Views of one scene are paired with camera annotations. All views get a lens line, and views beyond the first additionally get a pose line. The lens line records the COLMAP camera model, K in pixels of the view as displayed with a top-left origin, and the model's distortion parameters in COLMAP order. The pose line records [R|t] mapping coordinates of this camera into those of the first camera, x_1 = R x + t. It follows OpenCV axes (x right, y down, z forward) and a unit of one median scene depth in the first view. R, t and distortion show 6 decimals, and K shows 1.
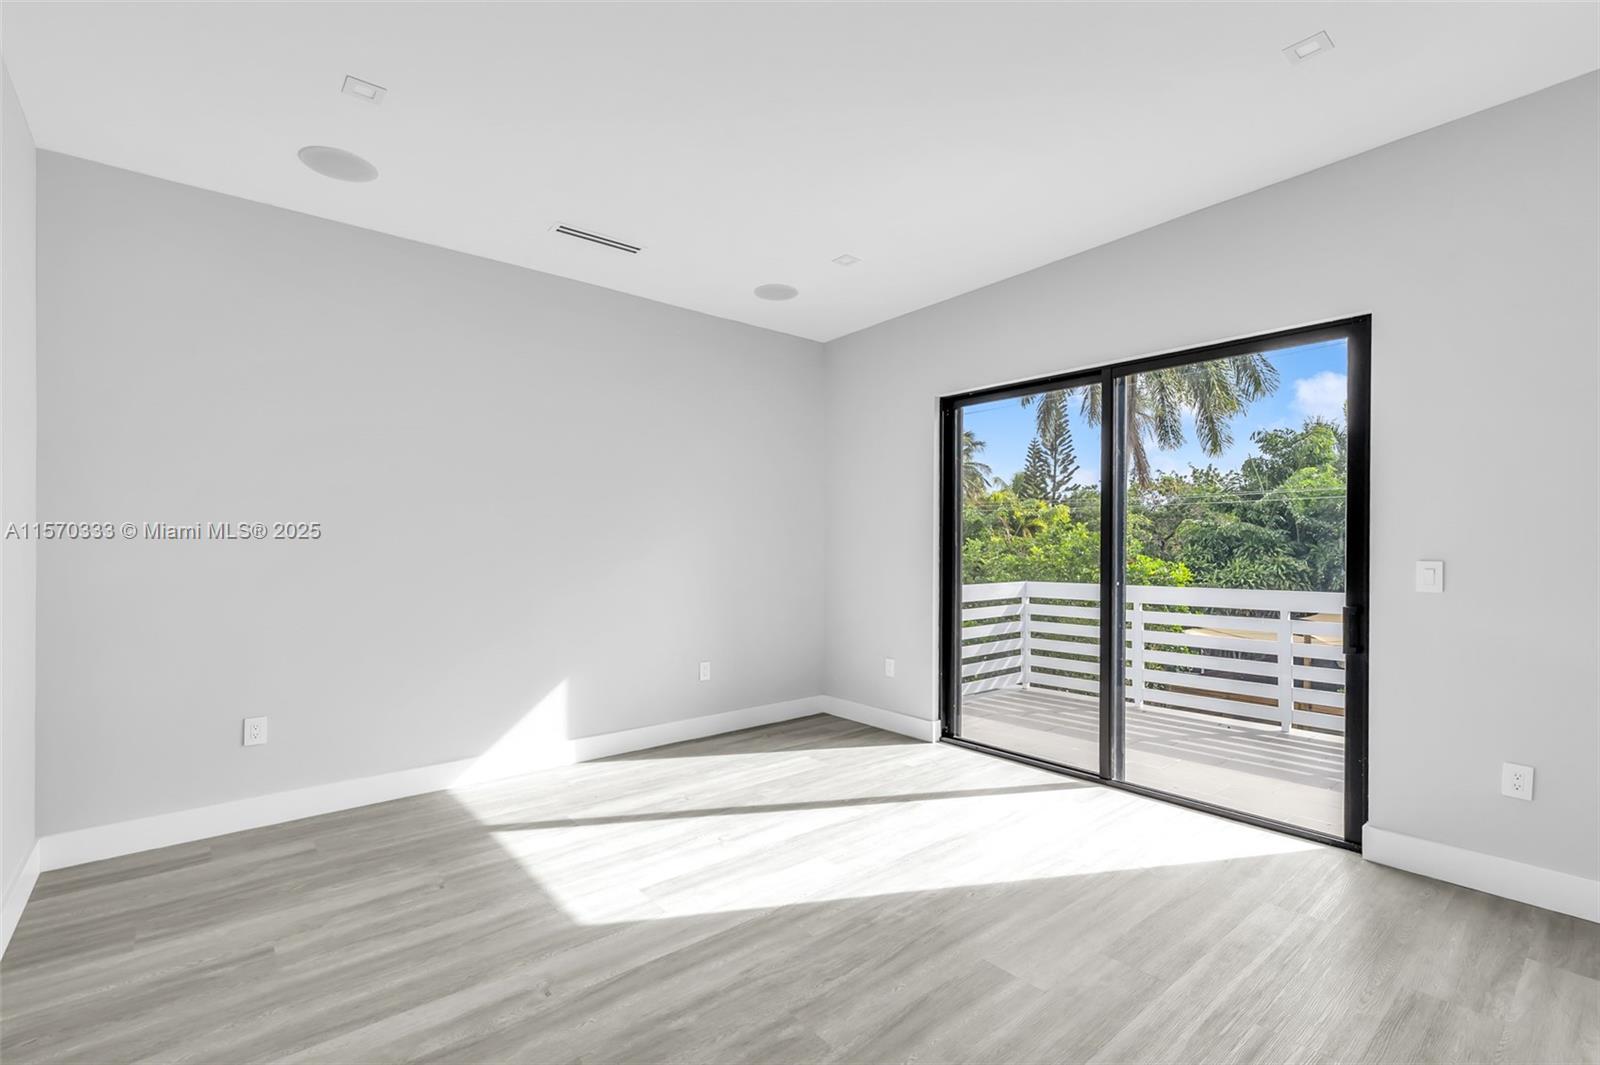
lens RADIAL K [[700.2, 0, 794.3], [0, 700.2, 552.6], [0, 0, 1]] dist [0.000021, 0.000083]
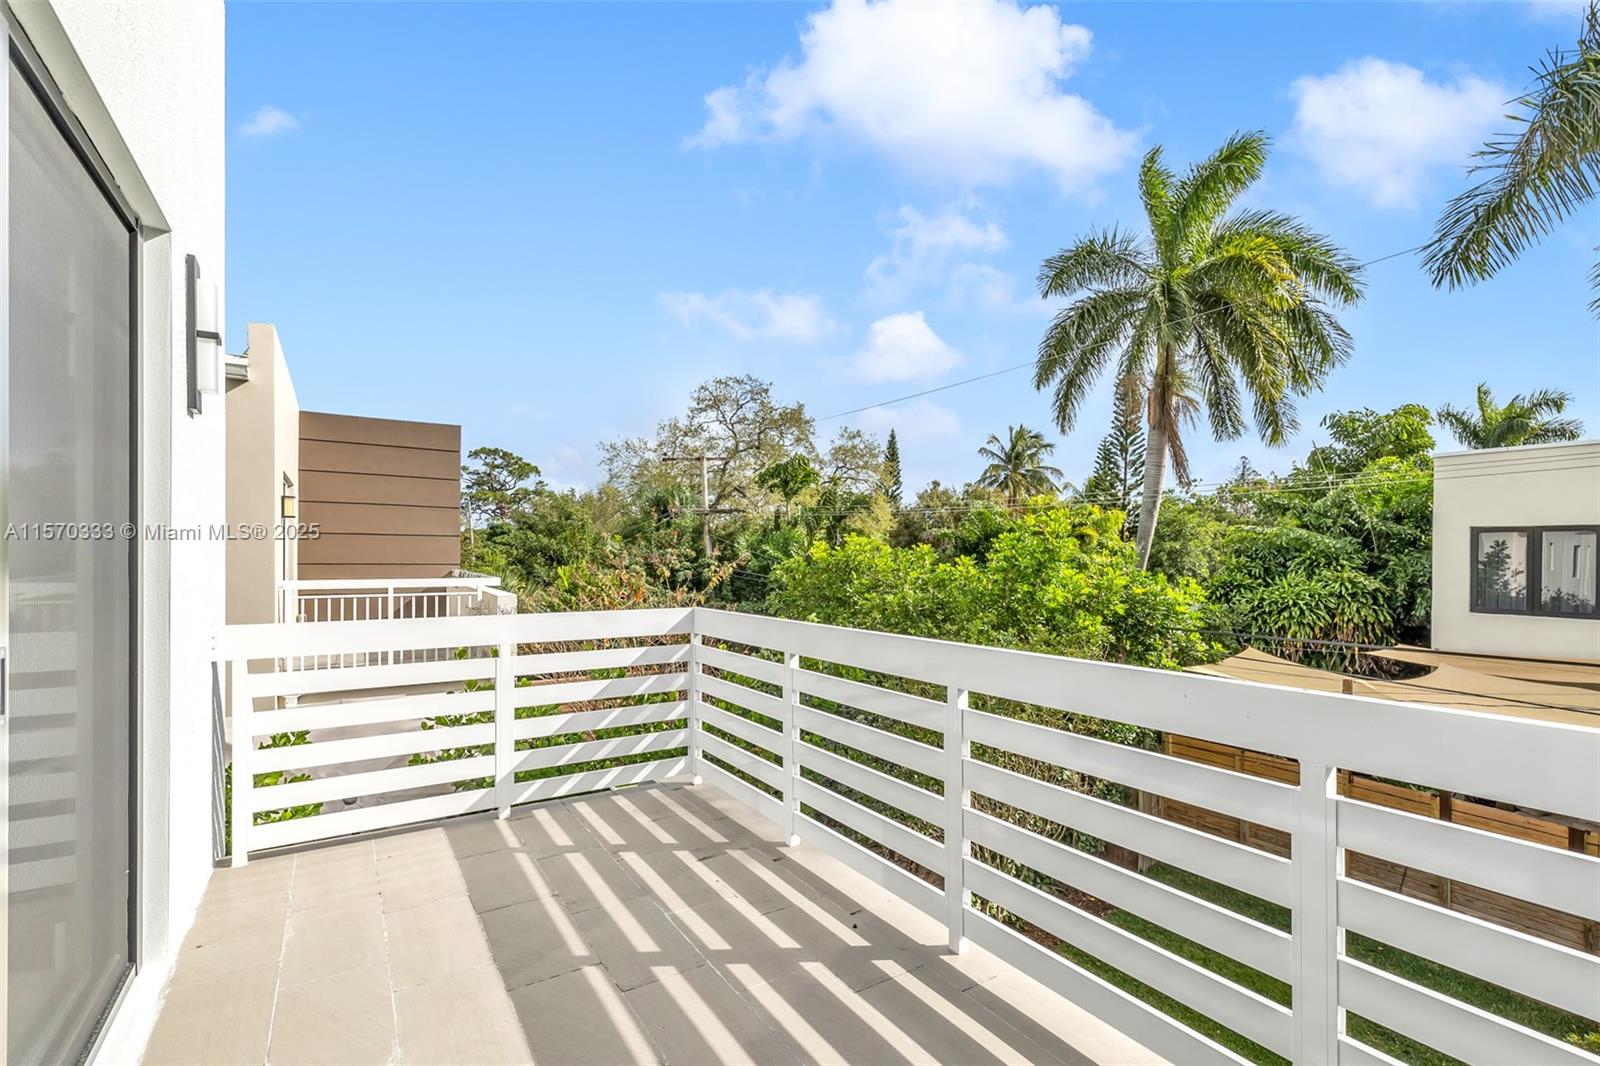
lens RADIAL K [[717.1, 0, 801.3], [0, 717.1, 562.7], [0, 0, 1]] dist [0.001603, 0.000130]
pose [[0.994084, 0.006018, -0.108445, 0.158992], [-0.006238, 0.999979, -0.001689, 0.001131], [0.108432, 0.002356, 0.994101, 0.128230]]
